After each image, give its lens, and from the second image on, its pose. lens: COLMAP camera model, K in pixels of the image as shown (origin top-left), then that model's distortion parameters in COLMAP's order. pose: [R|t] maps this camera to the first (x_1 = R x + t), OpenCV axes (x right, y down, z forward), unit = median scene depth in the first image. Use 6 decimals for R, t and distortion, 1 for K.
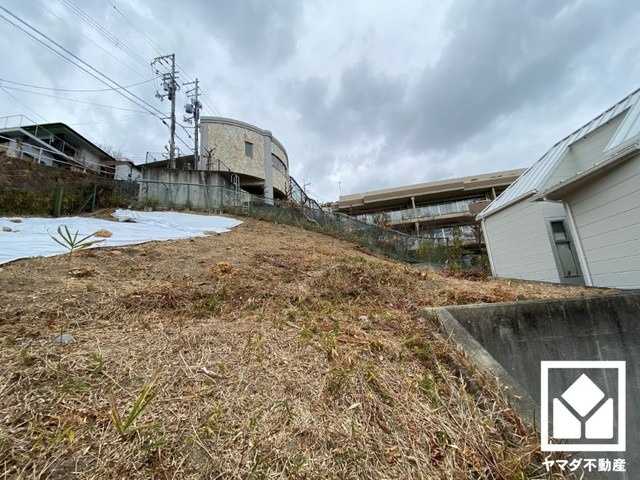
lens RADIAL K [[257.8, 0, 318.2], [0, 257.8, 238.6], [0, 0, 1]] dist [0.024714, -0.023386]
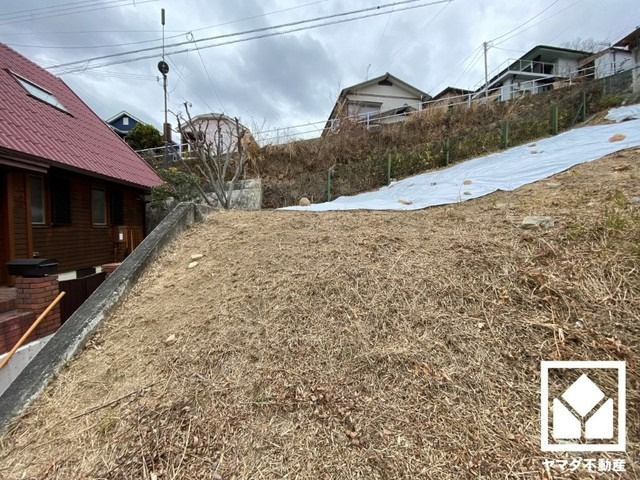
lens RADIAL K [[257.8, 0, 318.2], [0, 257.8, 238.6], [0, 0, 1]] dist [0.024714, -0.023386]
pose [[0.096377, 0.113568, -0.988845, 0.077634], [0.213803, 0.967917, 0.132002, -0.007386], [0.972111, -0.224140, 0.069004, -0.180718]]
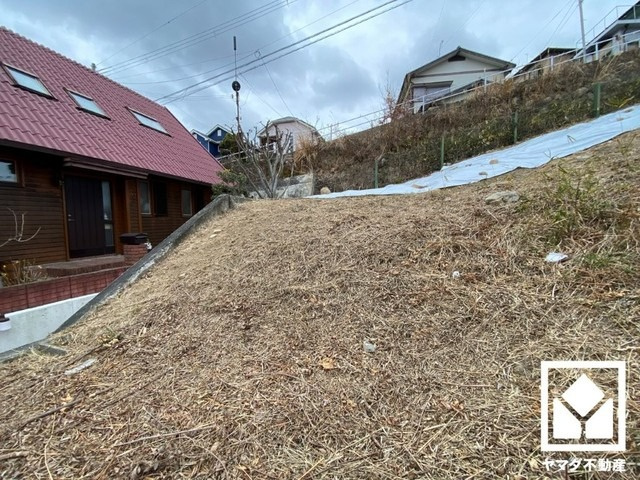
lens RADIAL K [[257.8, 0, 318.2], [0, 257.8, 238.6], [0, 0, 1]] dist [0.024714, -0.023386]
pose [[-0.210881, 0.137874, -0.967740, 0.130421], [0.243714, 0.966156, 0.084541, 0.025384], [0.946643, -0.218023, -0.237345, -0.083655]]
